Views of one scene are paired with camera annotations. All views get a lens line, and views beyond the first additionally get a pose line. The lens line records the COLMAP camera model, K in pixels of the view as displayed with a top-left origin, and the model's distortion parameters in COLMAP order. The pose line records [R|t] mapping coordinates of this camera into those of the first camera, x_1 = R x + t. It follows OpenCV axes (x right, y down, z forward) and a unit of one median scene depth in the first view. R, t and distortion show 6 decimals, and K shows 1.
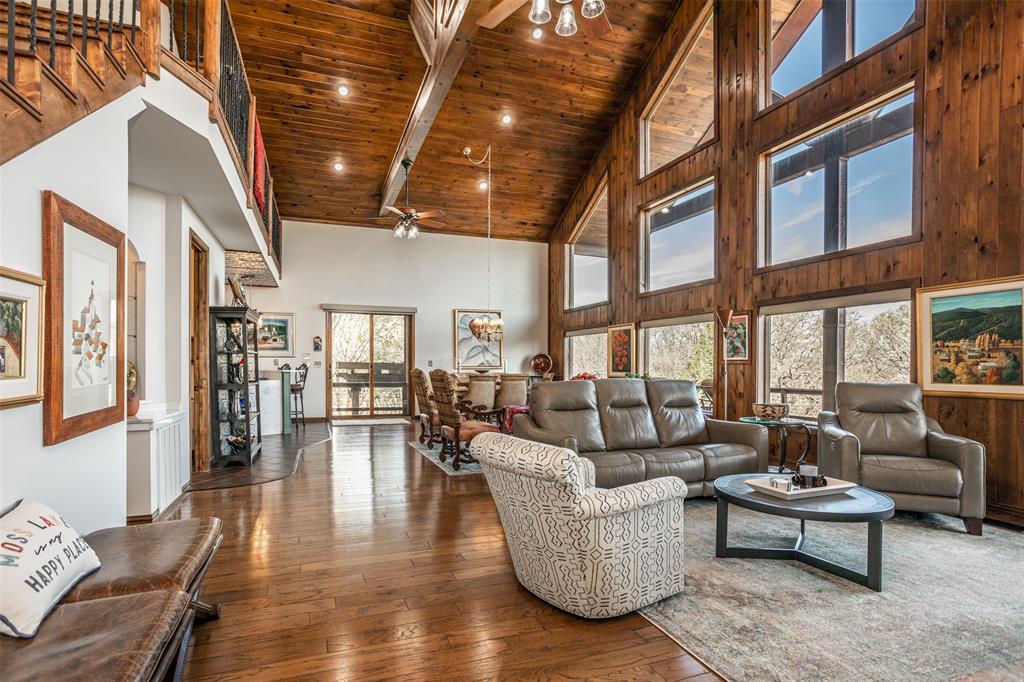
lens RADIAL K [[516.9, 0, 493.0], [0, 516.9, 360.3], [0, 0, 1]] dist [-0.044301, 0.034243]
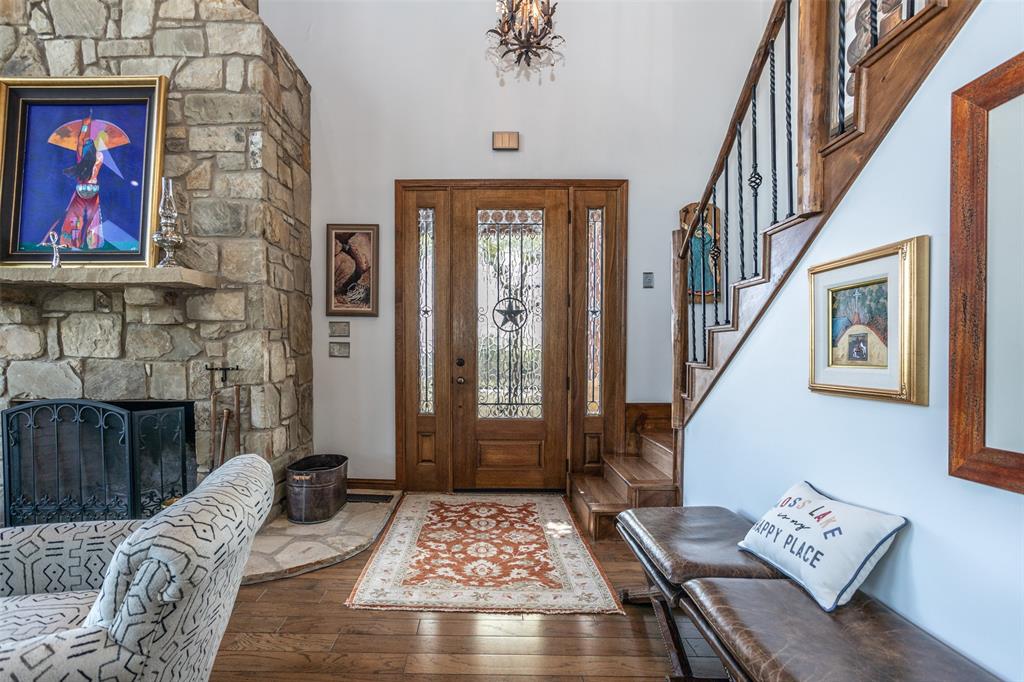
lens RADIAL K [[511.6, 0, 477.9], [0, 511.6, 370.0], [0, 0, 1]] dist [-0.033783, 0.023728]
pose [[-0.936225, -0.024010, 0.350579, -0.153805], [-0.010935, 0.999170, 0.039229, 0.003199], [-0.351230, 0.032893, -0.935711, 0.545069]]
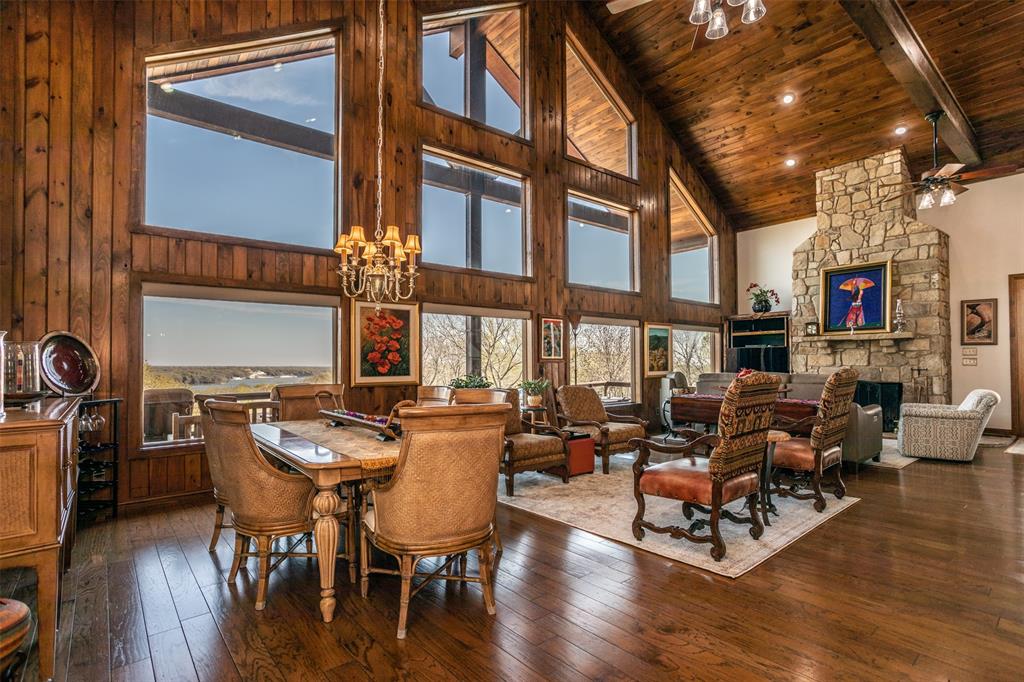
lens RADIAL K [[506.9, 0, 508.8], [0, 506.9, 354.4], [0, 0, 1]] dist [-0.046353, 0.031706]
pose [[-0.345652, 0.016387, 0.938220, -0.532096], [-0.001949, 0.999833, -0.018181, 0.010808], [-0.938361, -0.008113, -0.345562, 1.504298]]
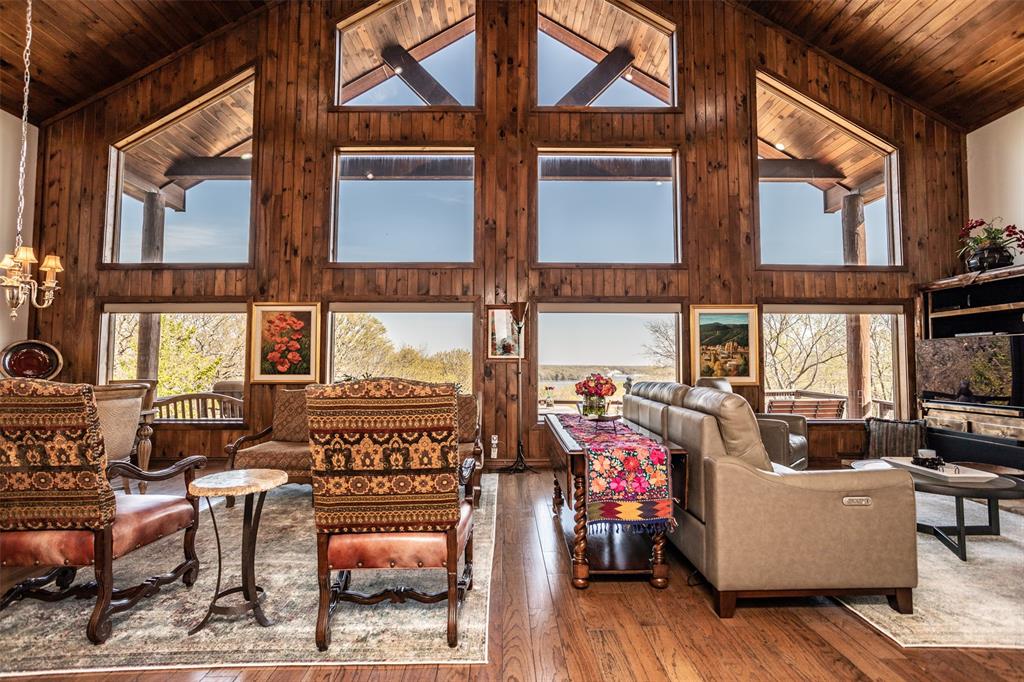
lens RADIAL K [[488.8, 0, 510.5], [0, 488.8, 338.9], [0, 0, 1]] dist [-0.041461, 0.027968]
pose [[0.323445, 0.046191, 0.945119, -0.349539], [-0.007795, 0.998904, -0.046152, 0.005472], [-0.946215, 0.007561, 0.323451, 0.732919]]
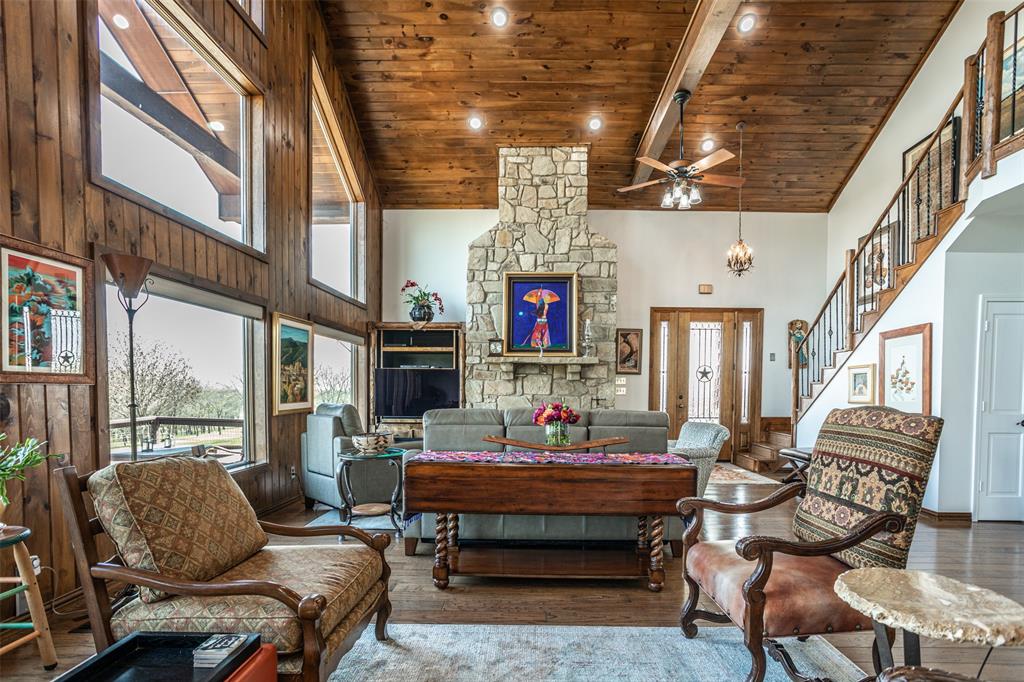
lens RADIAL K [[519.7, 0, 543.6], [0, 519.7, 409.9], [0, 0, 1]] dist [-0.041323, 0.019473]
pose [[-0.945624, -0.022463, 0.324485, -0.008174], [-0.012314, 0.999370, 0.033299, 0.010308], [-0.325028, 0.027493, -0.945305, 1.275747]]
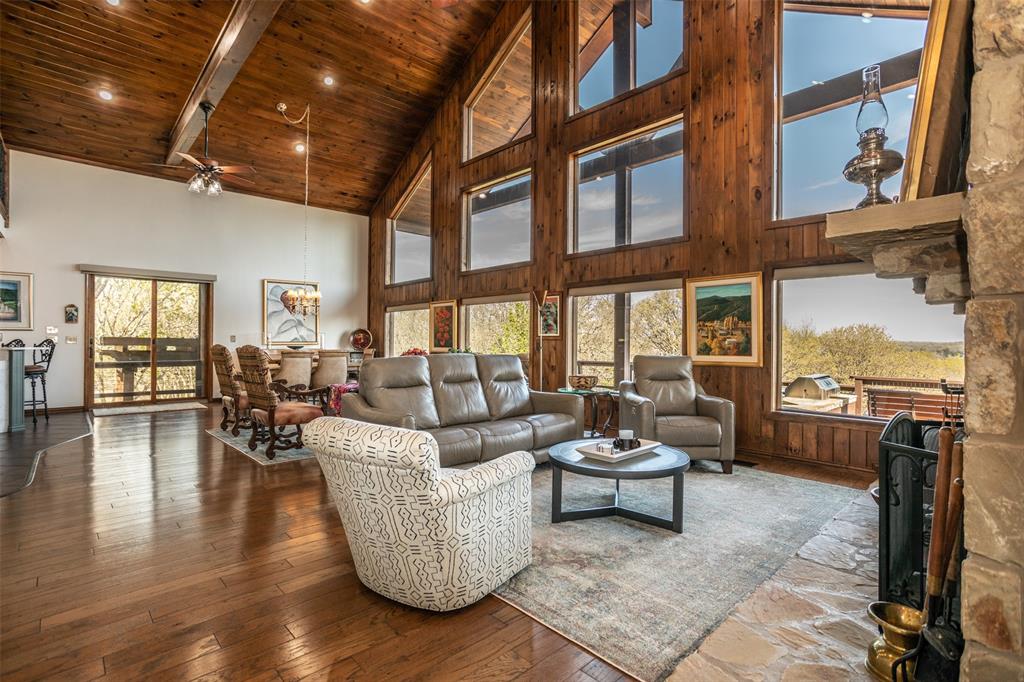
lens RADIAL K [[498.7, 0, 516.1], [0, 498.7, 331.7], [0, 0, 1]] dist [-0.042344, 0.031969]
pose [[0.916988, 0.007377, 0.398847, -0.020320], [-0.003808, 0.999945, -0.009740, 0.000725], [-0.398897, 0.007413, 0.916966, 0.042708]]
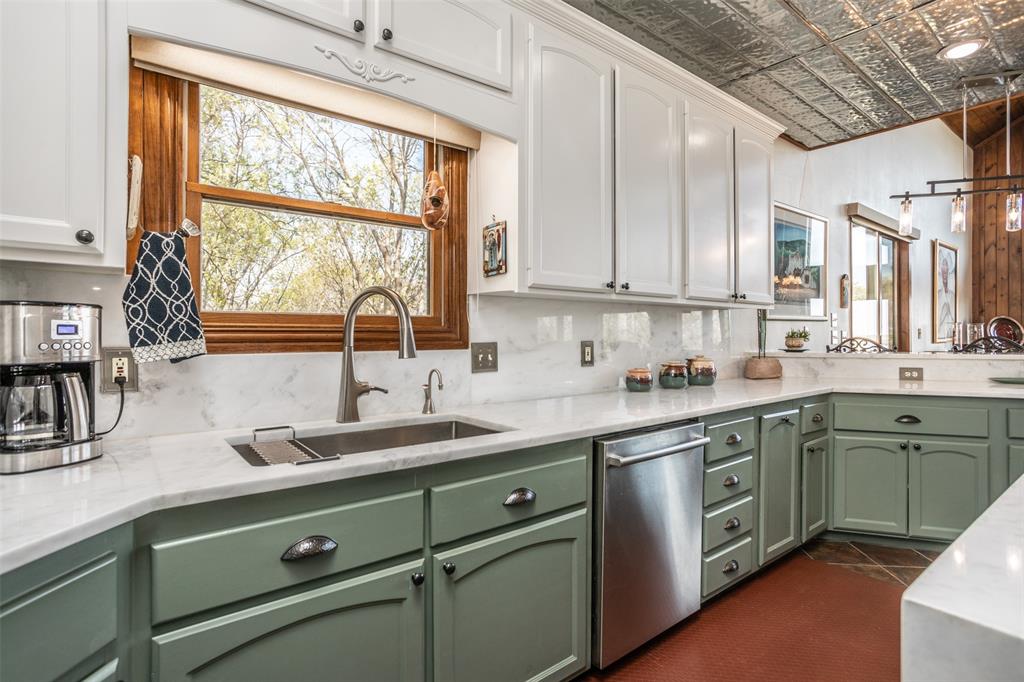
lens RADIAL K [[498.7, 0, 516.1], [0, 498.7, 331.7], [0, 0, 1]] dist [-0.042344, 0.031969]
pose [[0.939842, -0.004306, 0.341581, -1.226970], [0.003055, 0.999987, 0.004202, 0.002220], [-0.341595, -0.002906, 0.939843, 1.119517]]
